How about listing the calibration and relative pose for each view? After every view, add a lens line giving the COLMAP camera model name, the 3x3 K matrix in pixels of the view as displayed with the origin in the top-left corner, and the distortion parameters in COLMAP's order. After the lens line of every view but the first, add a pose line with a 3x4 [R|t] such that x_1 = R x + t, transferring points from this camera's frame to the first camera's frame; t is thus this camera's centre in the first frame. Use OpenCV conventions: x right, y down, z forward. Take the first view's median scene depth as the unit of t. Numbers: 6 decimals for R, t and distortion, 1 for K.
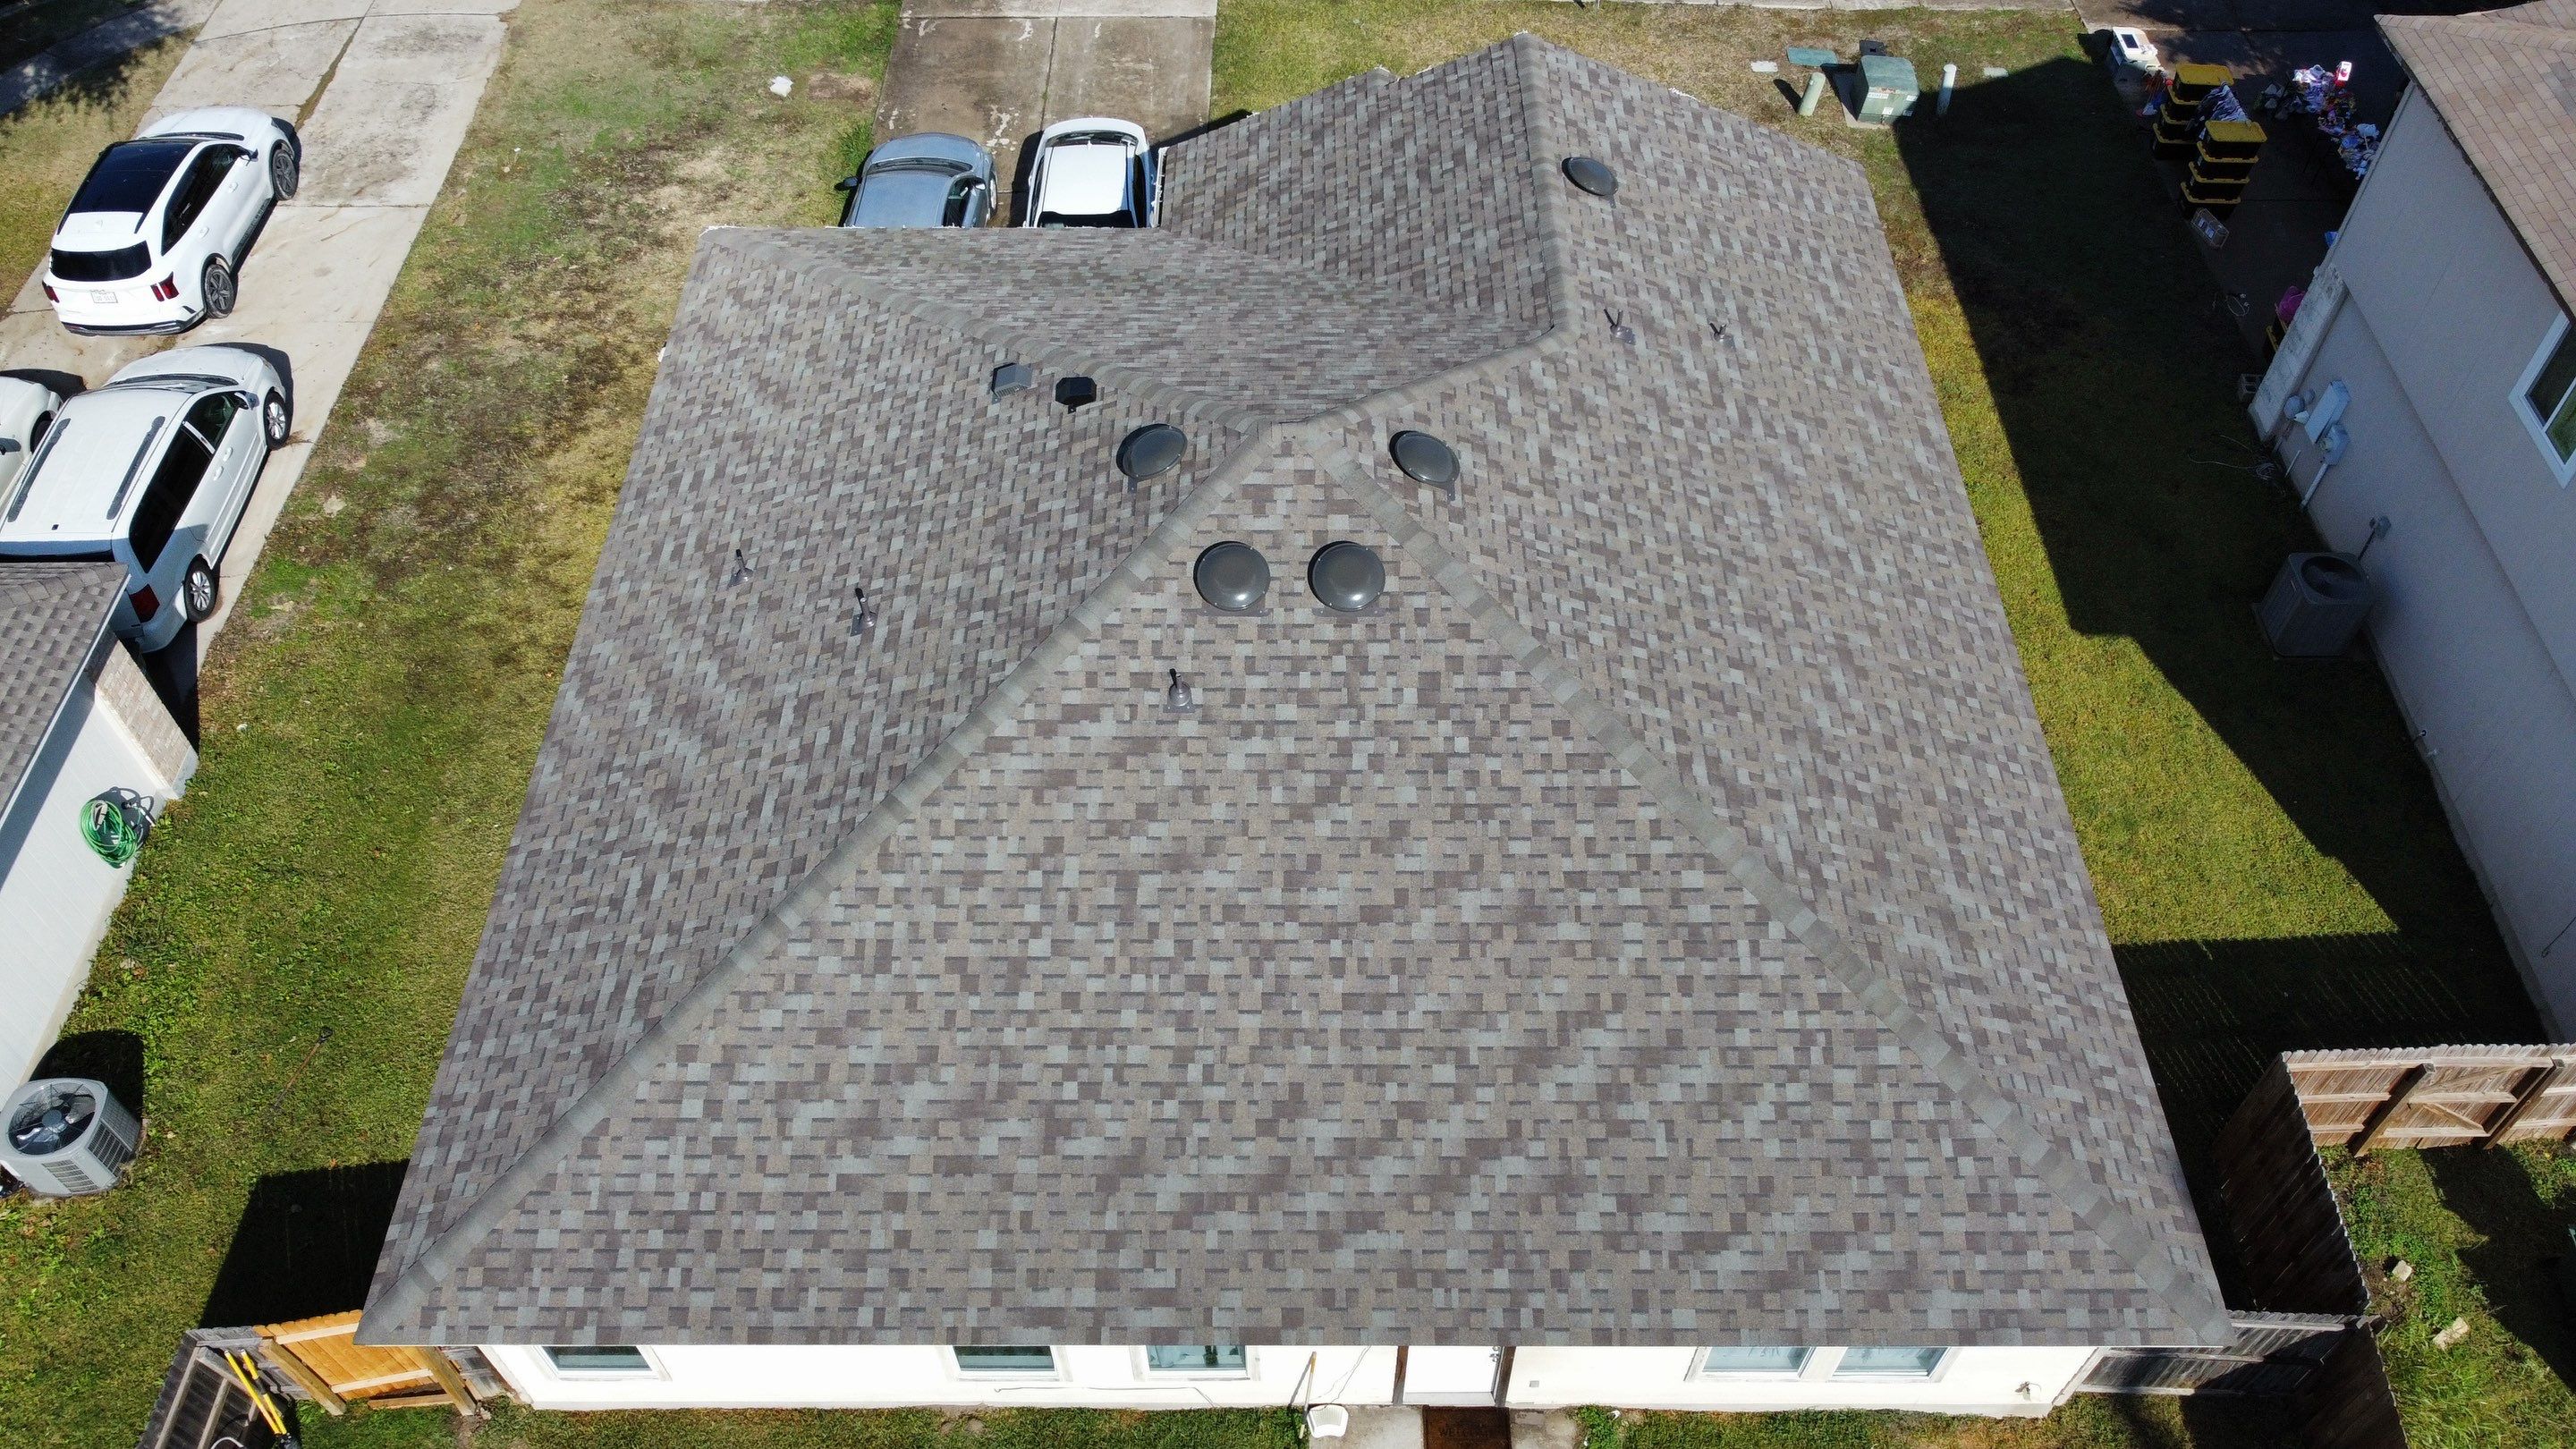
lens RADIAL K [[1954.5, 0, 1290.2], [0, 1954.5, 738.8], [0, 0, 1]] dist [0.010767, -0.024872]
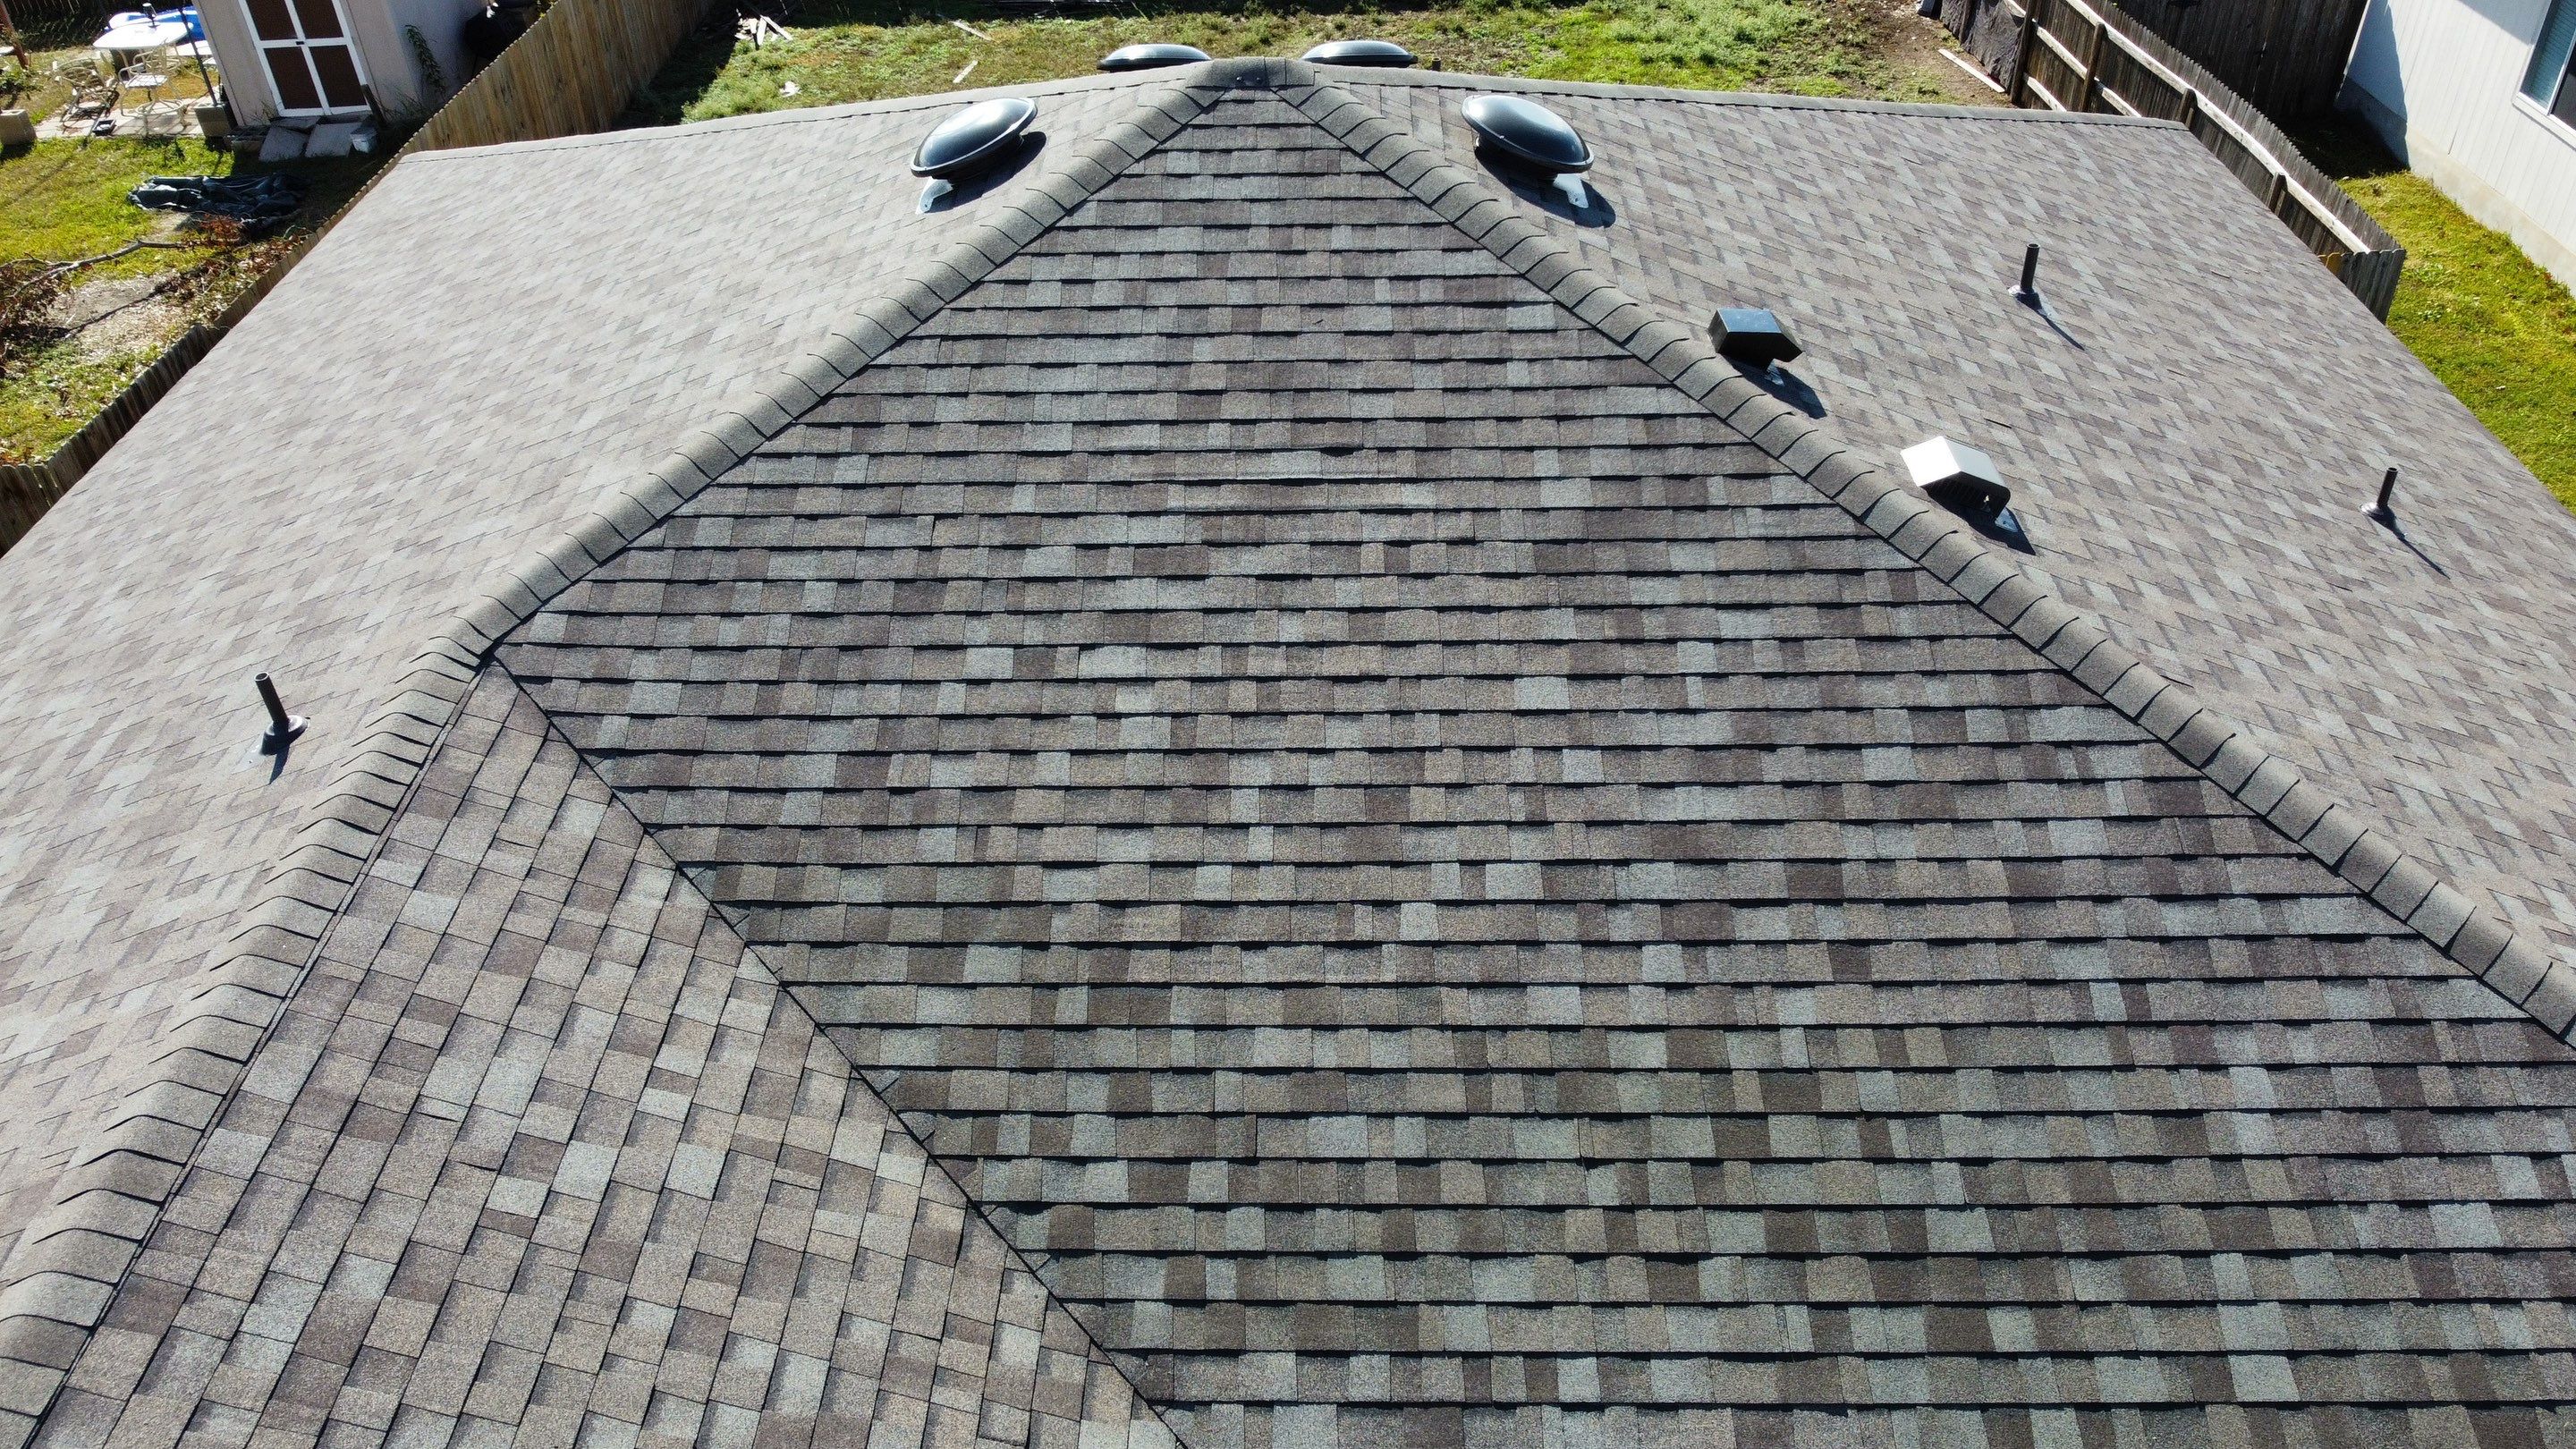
lens RADIAL K [[1954.5, 0, 1284.4], [0, 1954.5, 744.4], [0, 0, 1]] dist [0.010767, -0.024872]
pose [[-0.999536, 0.013888, 0.027112, -0.020315], [0.027621, 0.037835, 0.998902, -0.646979], [0.012847, 0.999187, -0.038201, 1.203784]]
